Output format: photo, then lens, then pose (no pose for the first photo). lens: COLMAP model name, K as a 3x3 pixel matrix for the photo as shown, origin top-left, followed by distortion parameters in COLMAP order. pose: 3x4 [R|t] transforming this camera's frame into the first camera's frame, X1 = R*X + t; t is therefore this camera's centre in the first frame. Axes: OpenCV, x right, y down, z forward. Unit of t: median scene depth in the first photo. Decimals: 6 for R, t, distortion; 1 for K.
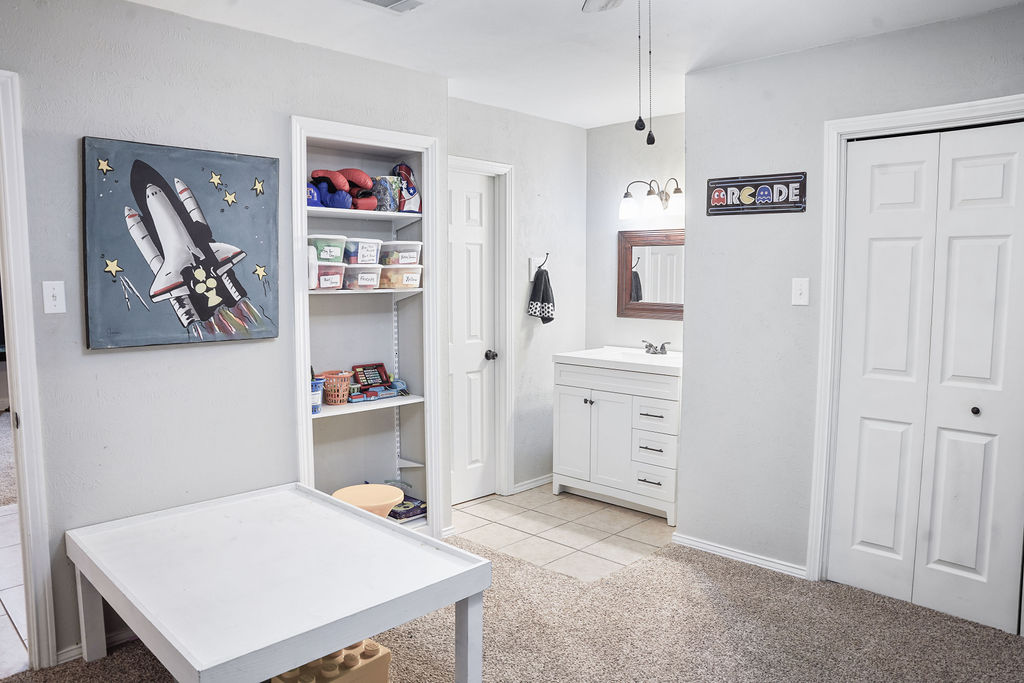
lens RADIAL K [[703.8, 0, 513.0], [0, 703.8, 346.7], [0, 0, 1]] dist [-0.170859, 0.127417]
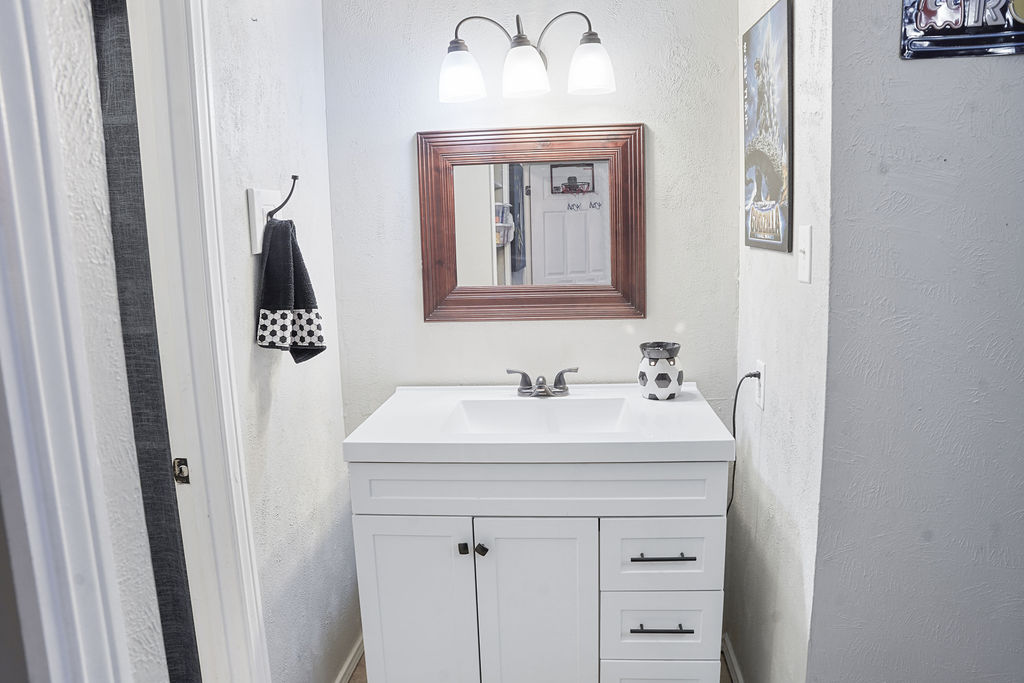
lens RADIAL K [[703.8, 0, 513.0], [0, 703.8, 346.7], [0, 0, 1]] dist [-0.170859, 0.127417]
pose [[0.771616, -0.126249, 0.623434, -0.099937], [0.094090, 0.991977, 0.084427, -0.063261], [-0.629091, -0.006486, 0.777305, 0.642775]]
